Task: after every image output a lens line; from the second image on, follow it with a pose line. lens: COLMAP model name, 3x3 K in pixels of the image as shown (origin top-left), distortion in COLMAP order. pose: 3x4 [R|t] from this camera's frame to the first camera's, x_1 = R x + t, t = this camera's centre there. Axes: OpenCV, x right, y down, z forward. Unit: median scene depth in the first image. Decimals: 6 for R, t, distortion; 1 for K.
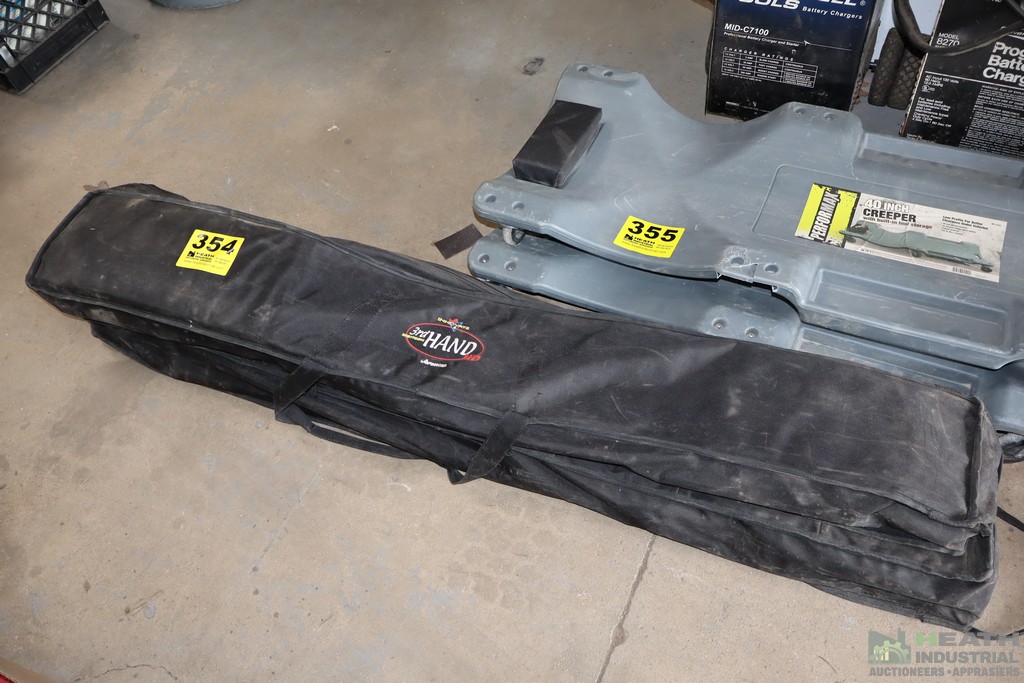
lens RADIAL K [[858.1, 0, 507.8], [0, 858.1, 342.3], [0, 0, 1]] dist [-0.003644, -0.007615]
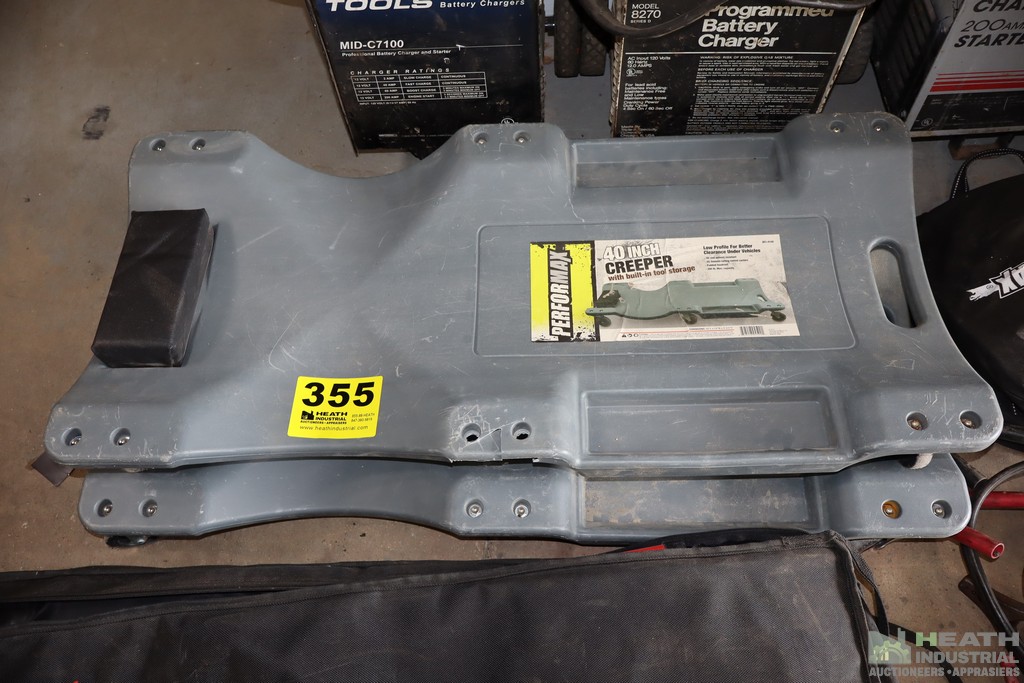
lens RADIAL K [[858.1, 0, 517.2], [0, 858.1, 341.0], [0, 0, 1]] dist [-0.003644, -0.007615]
pose [[0.905206, -0.341294, 0.253222, 0.138516], [0.302316, 0.935918, 0.180729, -0.246801], [-0.298677, -0.087044, 0.950376, 0.317873]]
